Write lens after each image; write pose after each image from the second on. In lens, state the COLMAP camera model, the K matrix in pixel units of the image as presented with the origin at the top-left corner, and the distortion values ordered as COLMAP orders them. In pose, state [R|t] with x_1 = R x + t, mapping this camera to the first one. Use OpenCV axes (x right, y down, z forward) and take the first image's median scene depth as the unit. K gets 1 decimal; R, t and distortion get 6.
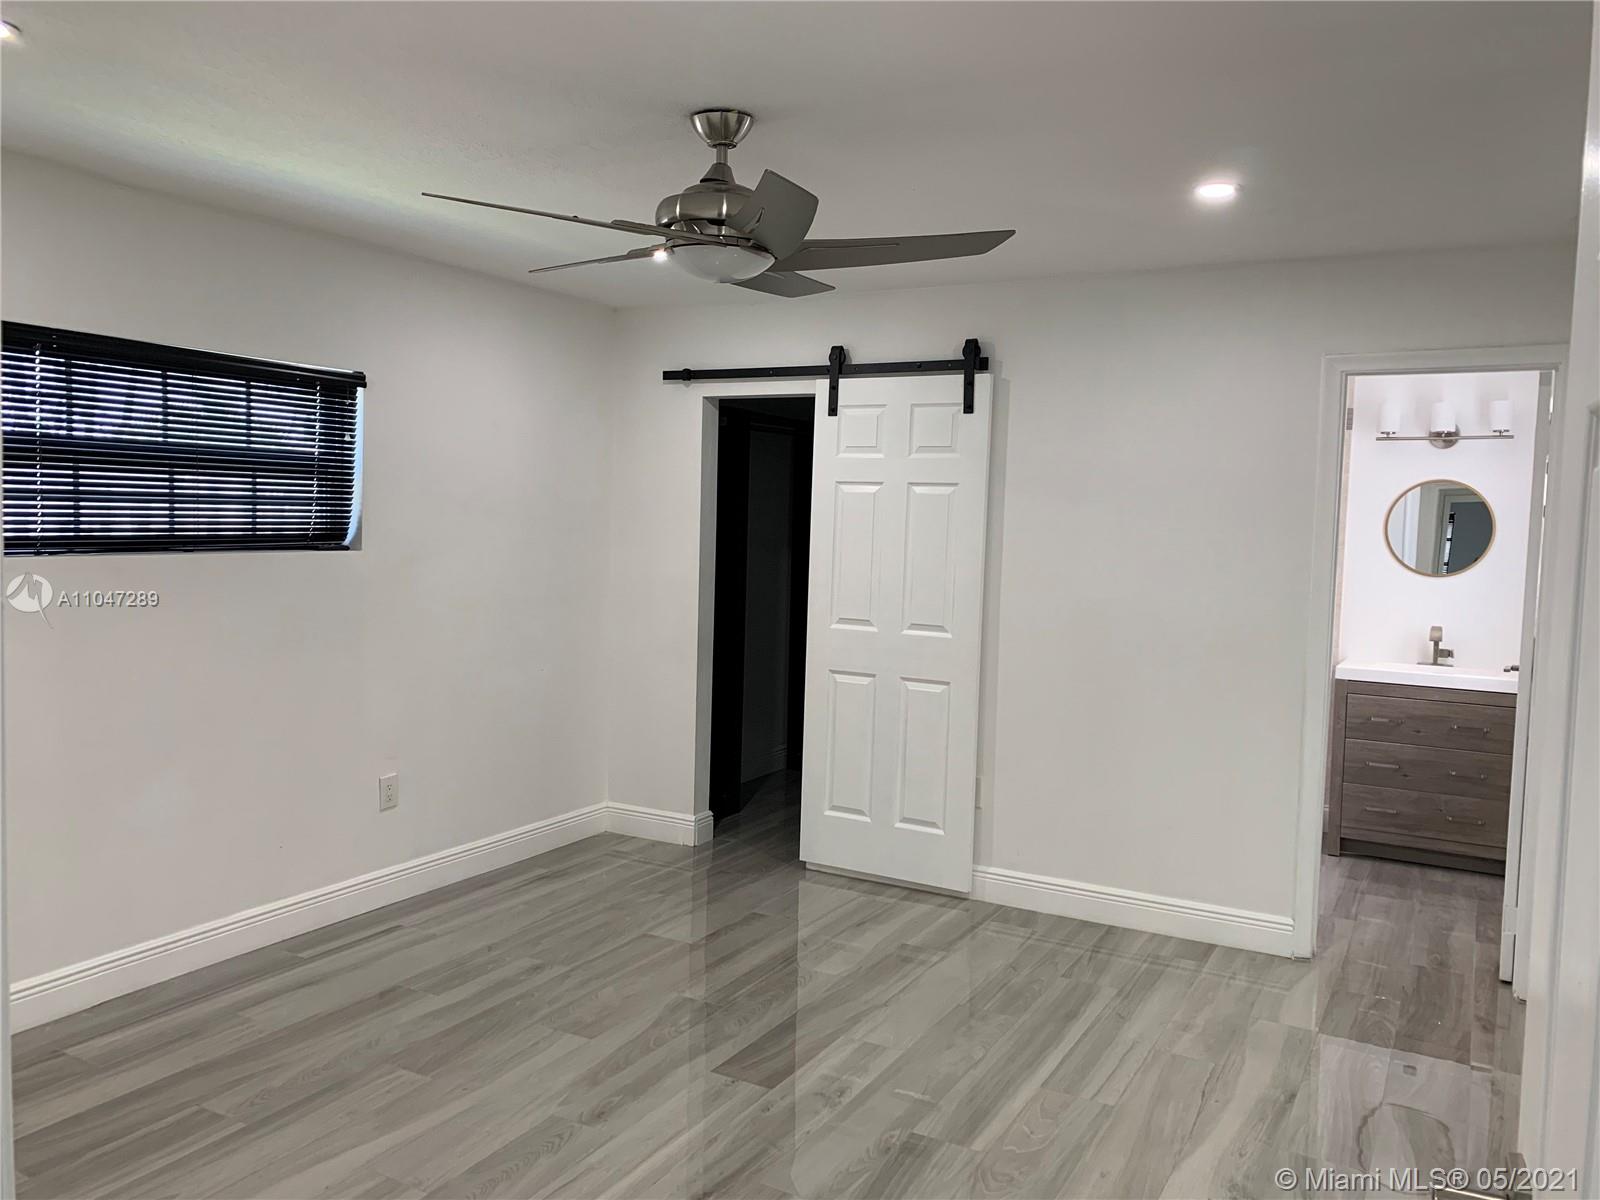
lens RADIAL K [[1216.8, 0, 799.1], [0, 1216.8, 590.9], [0, 0, 1]] dist [0.041436, -0.032999]
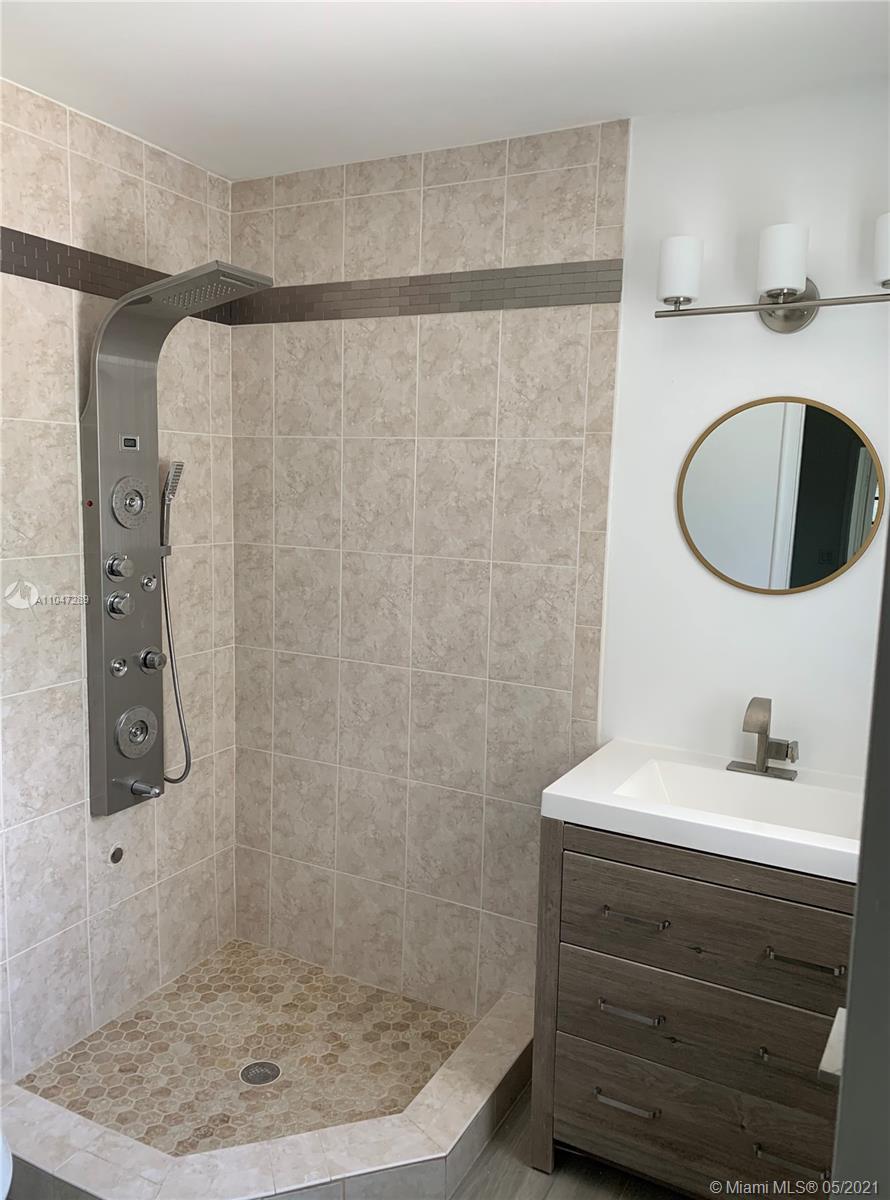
lens RADIAL K [[912.6, 0, 444.3], [0, 912.6, 593.5], [0, 0, 1]] dist [0.041436, -0.032999]
pose [[0.999768, -0.005183, 0.020896, 0.391781], [0.003912, 0.998166, 0.060412, -0.035944], [-0.021171, -0.060317, 0.997955, 0.650924]]
